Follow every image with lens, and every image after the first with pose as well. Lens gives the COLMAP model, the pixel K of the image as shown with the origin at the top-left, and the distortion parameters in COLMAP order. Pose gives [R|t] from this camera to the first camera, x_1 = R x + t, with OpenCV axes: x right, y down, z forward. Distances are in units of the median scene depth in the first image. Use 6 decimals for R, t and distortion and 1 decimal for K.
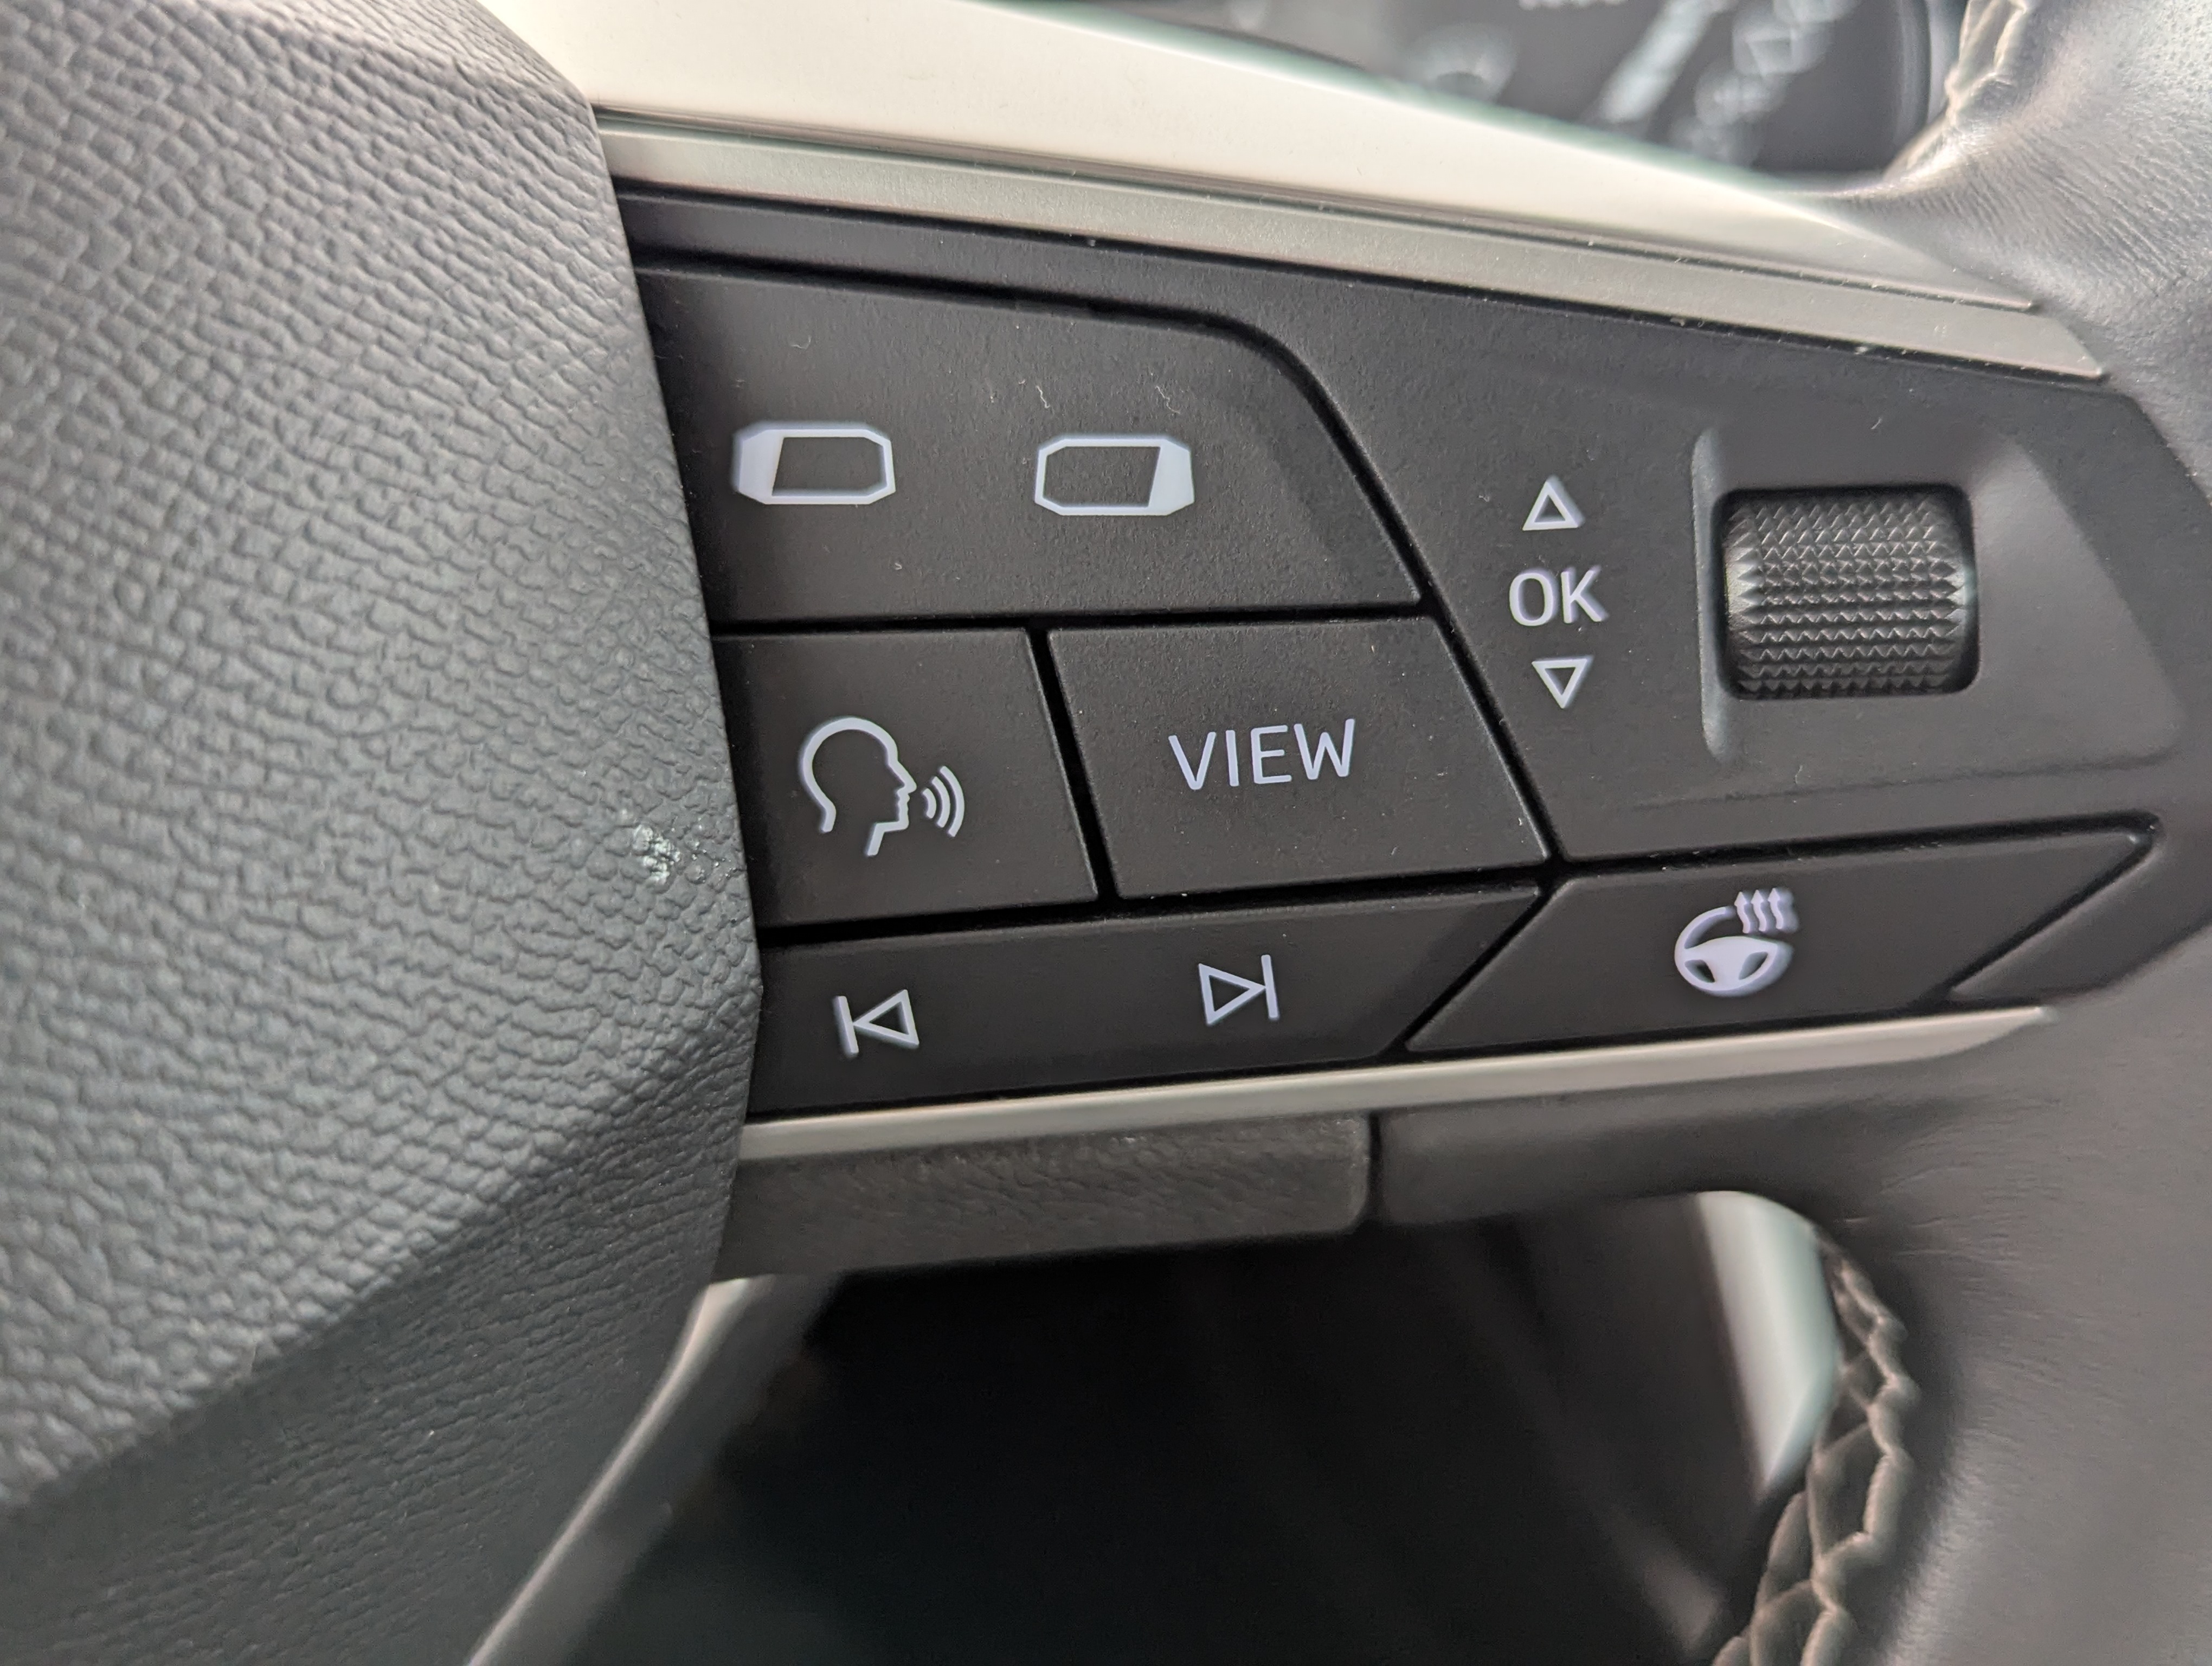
lens RADIAL K [[2034.6, 0, 1116.7], [0, 2034.6, 831.3], [0, 0, 1]] dist [0.029893, 0.000000]
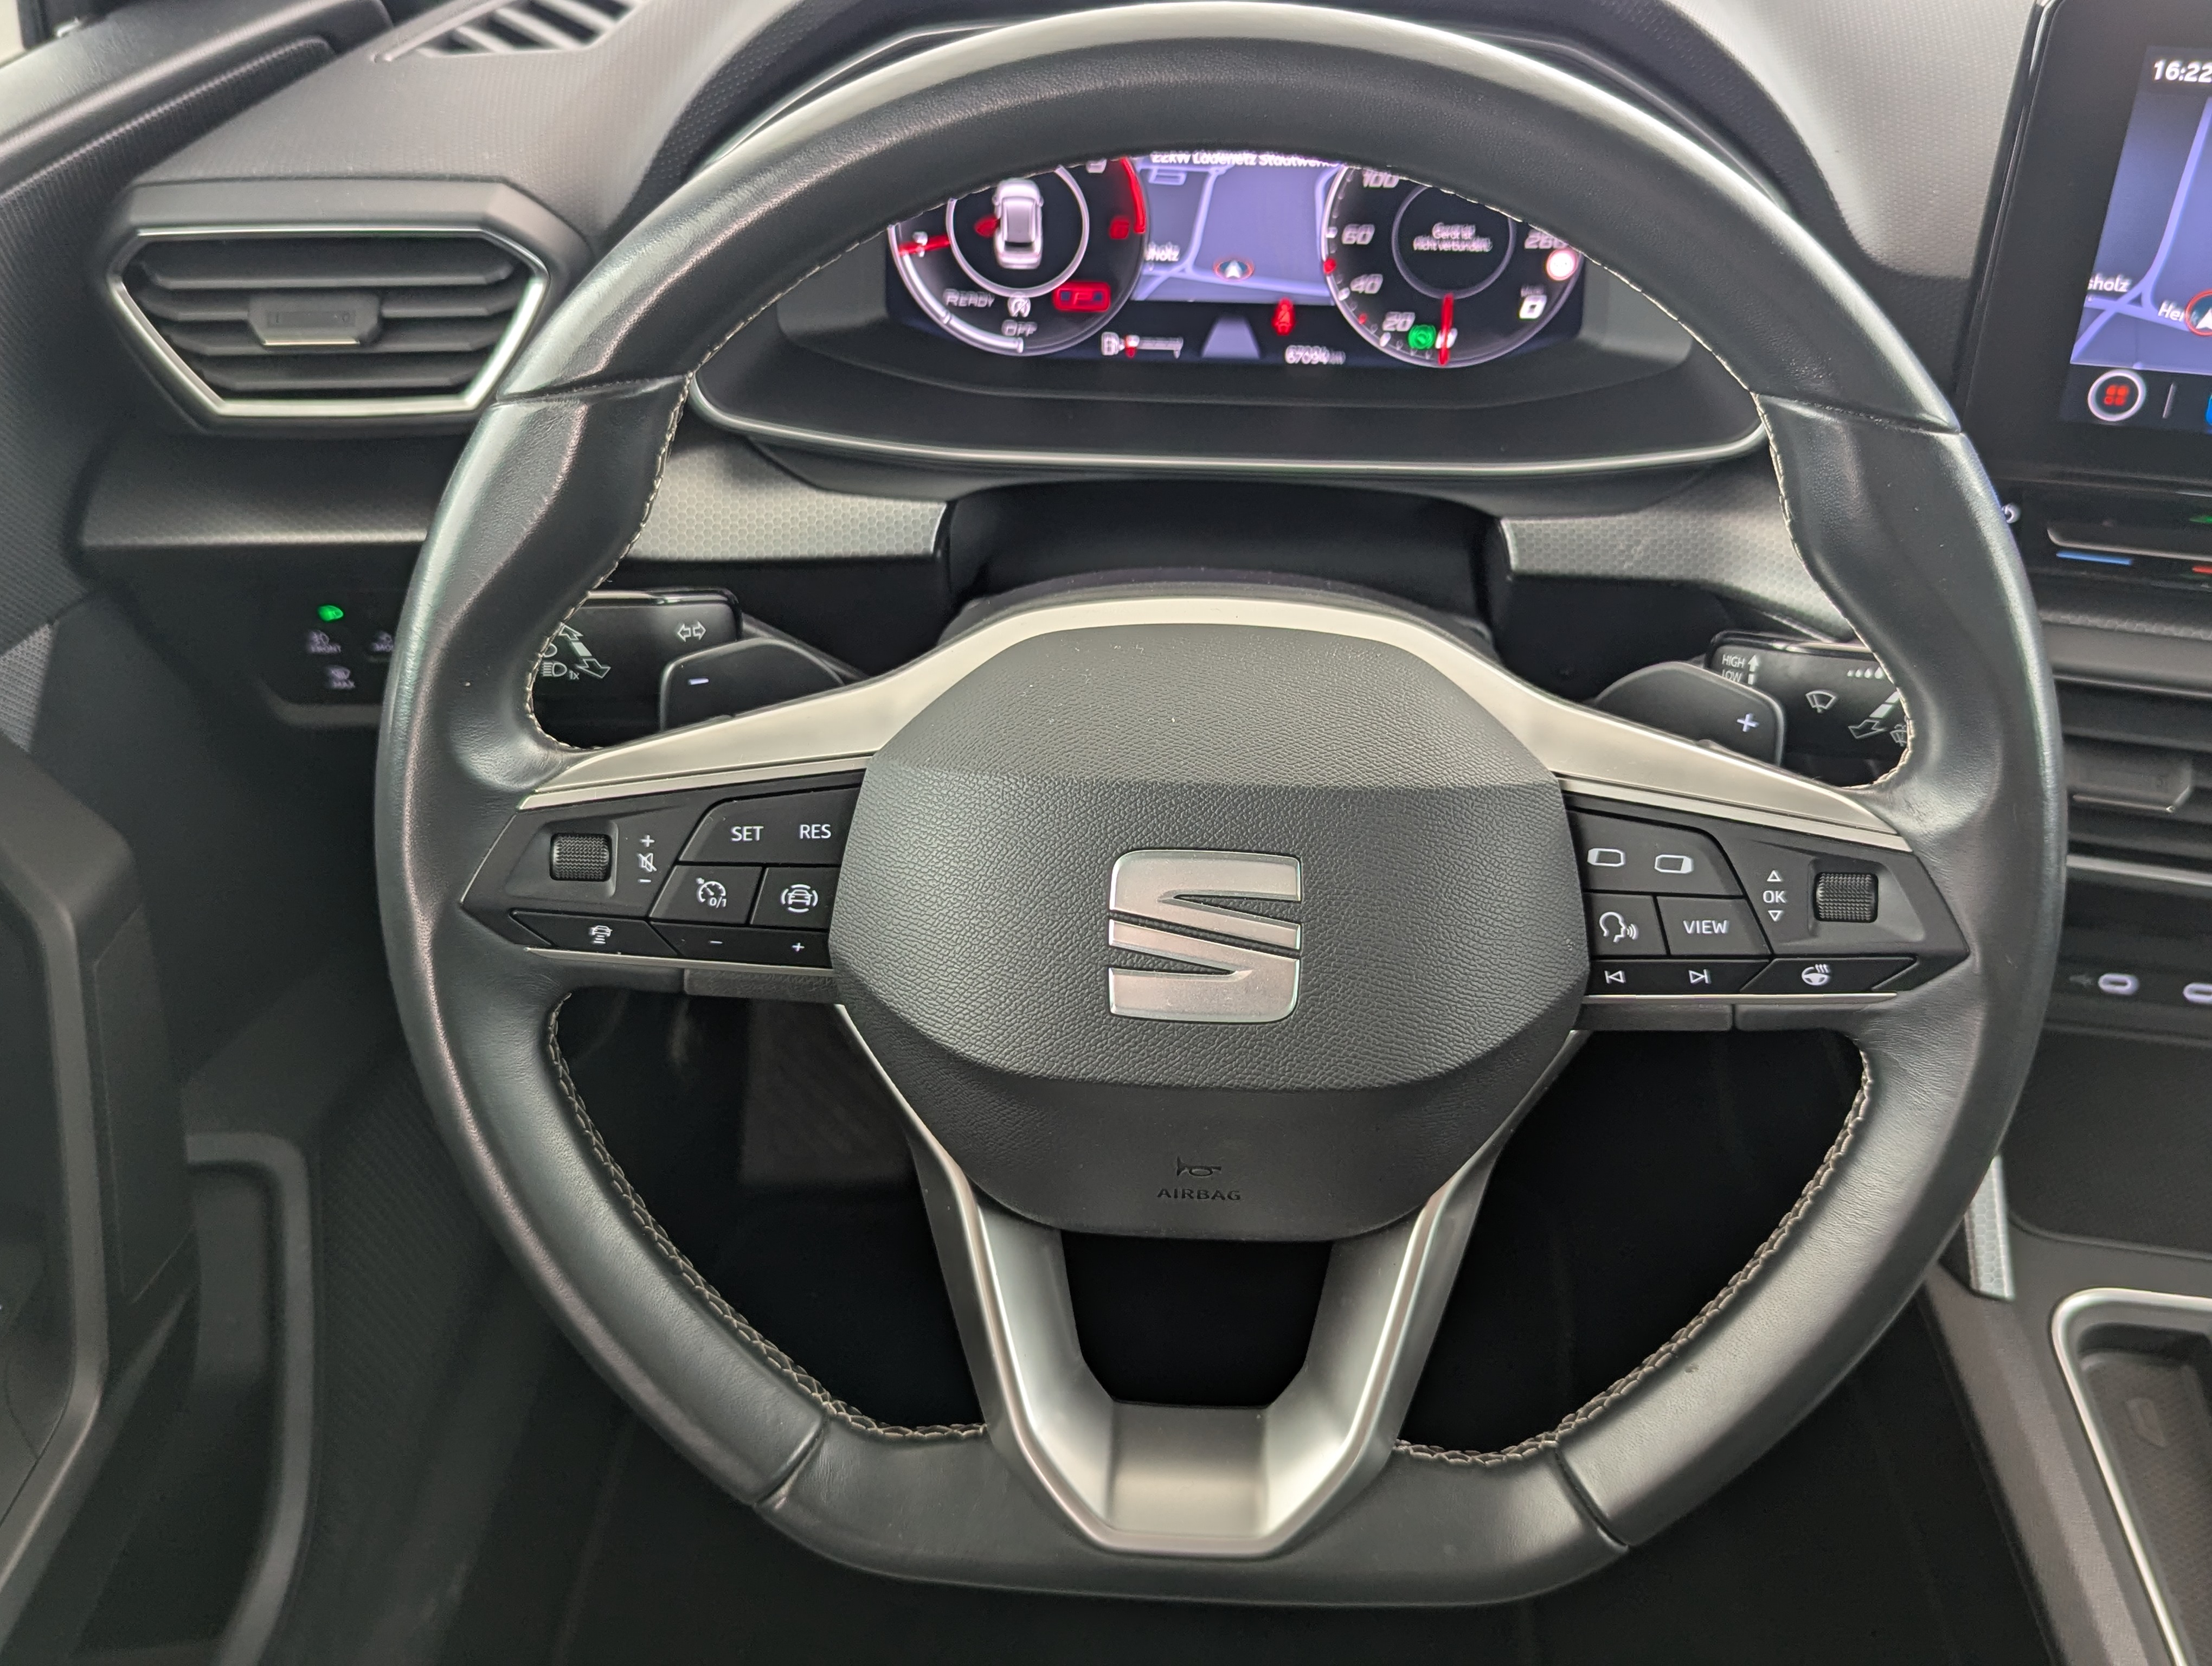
lens RADIAL K [[2034.6, 0, 1182.8], [0, 2034.6, 796.2], [0, 0, 1]] dist [0.029893, 0.000000]
pose [[0.955417, 0.047609, -0.291396, 0.265784], [-0.006651, 0.990134, 0.139963, -0.938309], [0.295185, -0.131785, 0.946308, -3.533772]]
